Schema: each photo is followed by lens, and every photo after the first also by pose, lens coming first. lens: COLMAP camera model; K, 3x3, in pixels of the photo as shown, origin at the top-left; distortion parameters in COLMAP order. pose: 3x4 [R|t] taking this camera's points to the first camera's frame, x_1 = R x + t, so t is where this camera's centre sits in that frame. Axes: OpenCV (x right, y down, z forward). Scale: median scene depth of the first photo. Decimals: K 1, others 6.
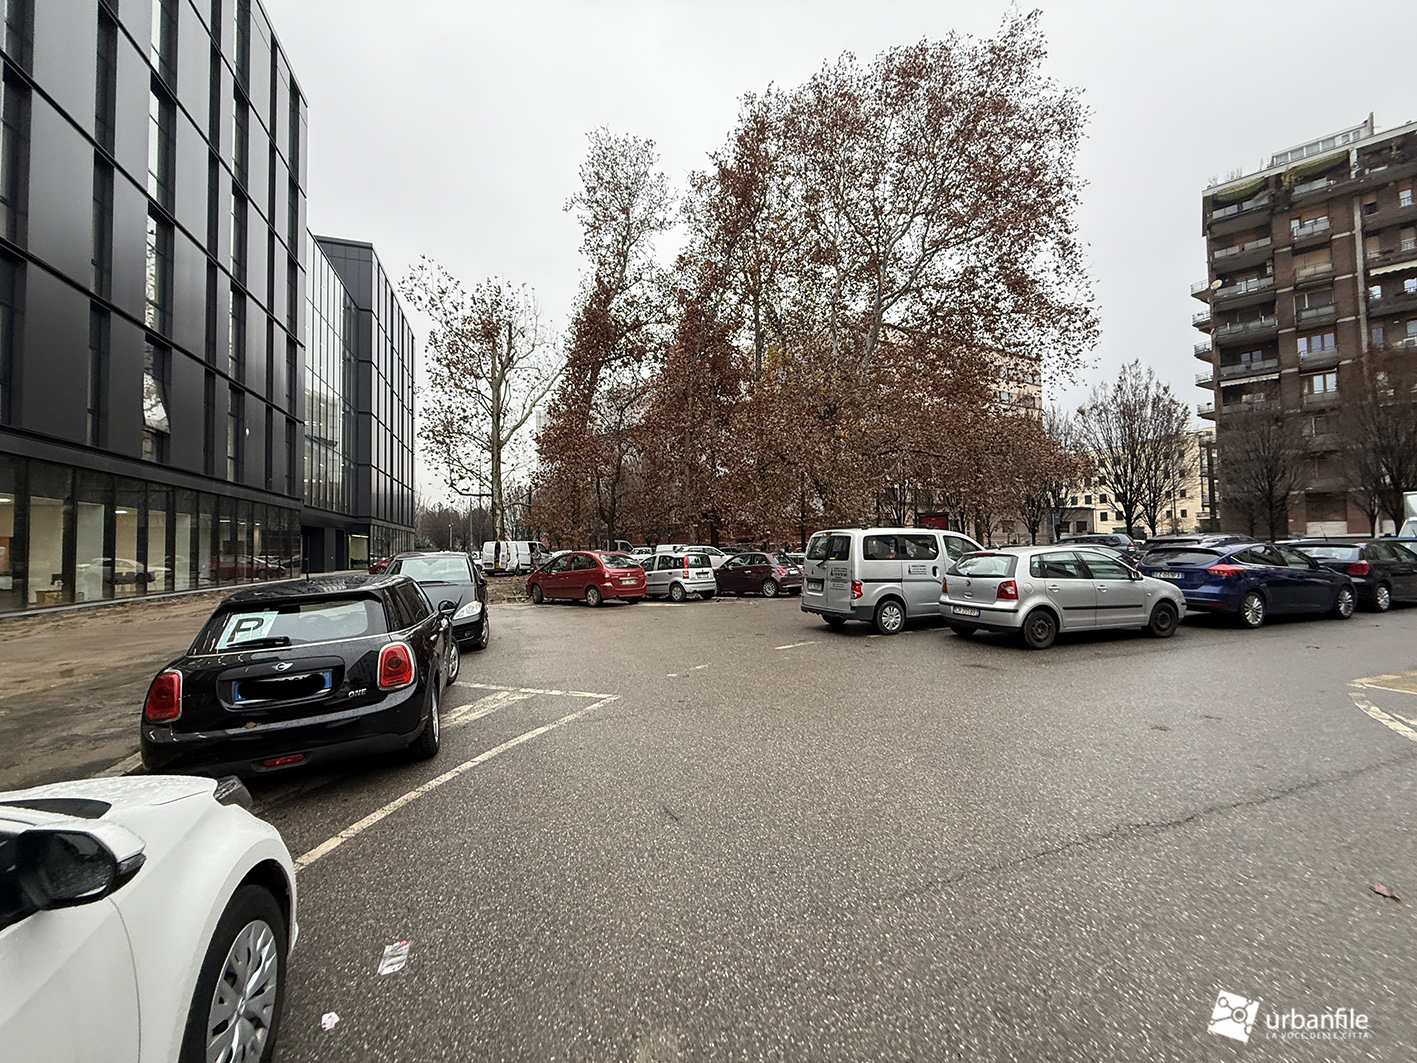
lens RADIAL K [[568.7, 0, 708.5], [0, 568.7, 531.5], [0, 0, 1]] dist [-0.000588, -0.000084]
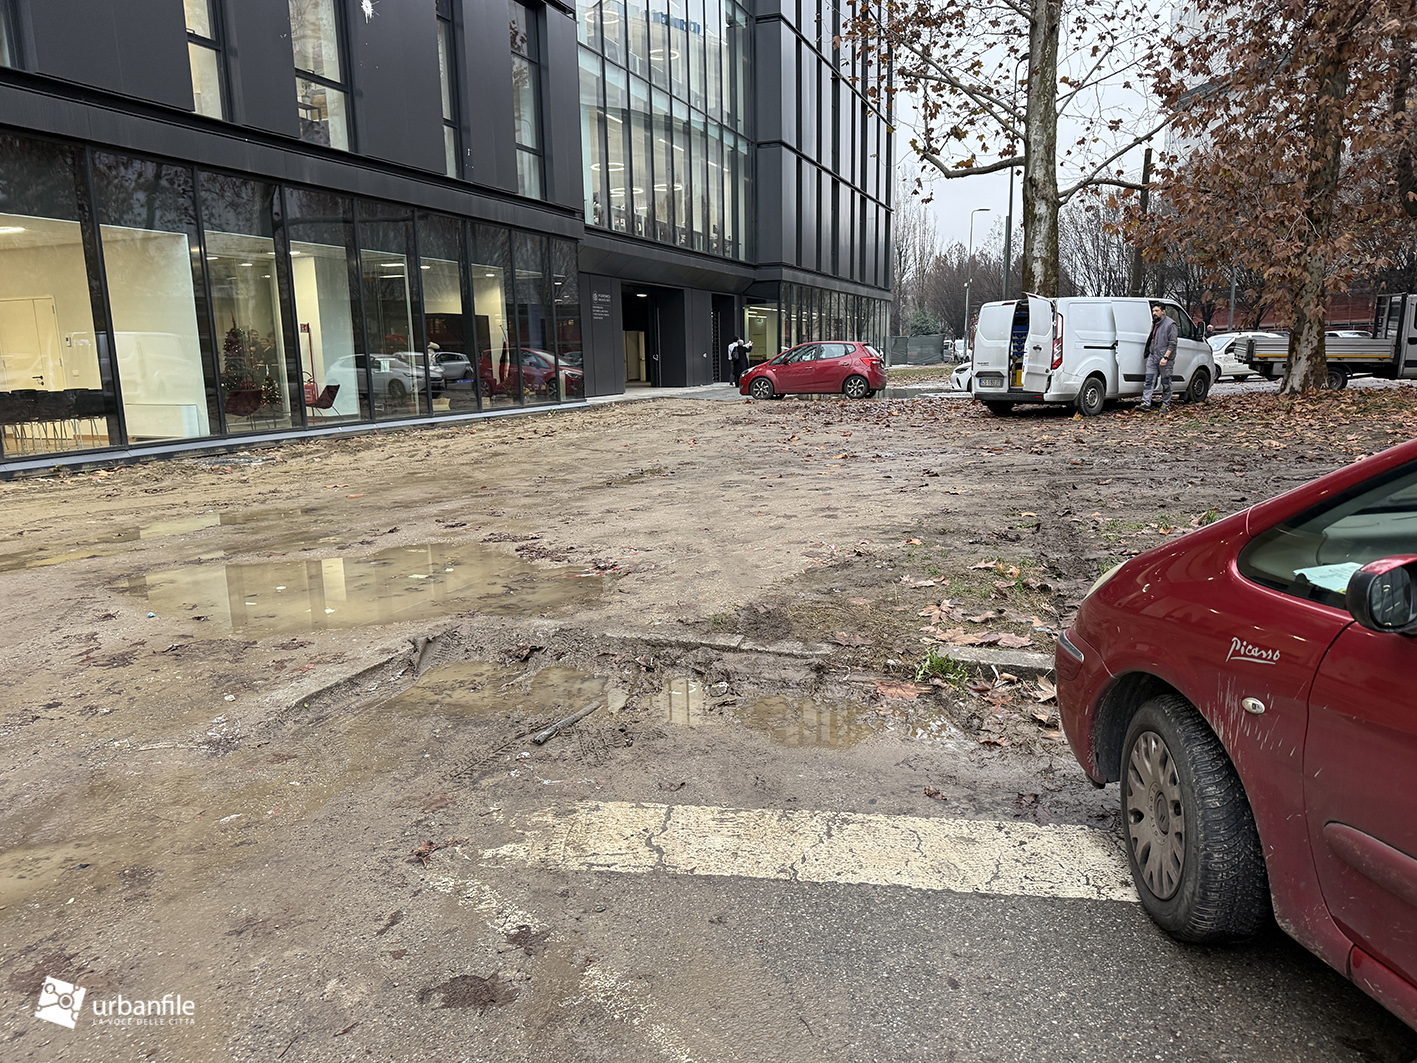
lens RADIAL K [[1104.4, 0, 708.5], [0, 1104.4, 531.5], [0, 0, 1]] dist [0.004832, -0.003177]
pose [[0.784964, 0.103391, -0.610854, -0.105828], [0.022781, 0.980493, 0.195230, 0.013806], [0.619123, -0.167164, 0.767296, 0.332832]]
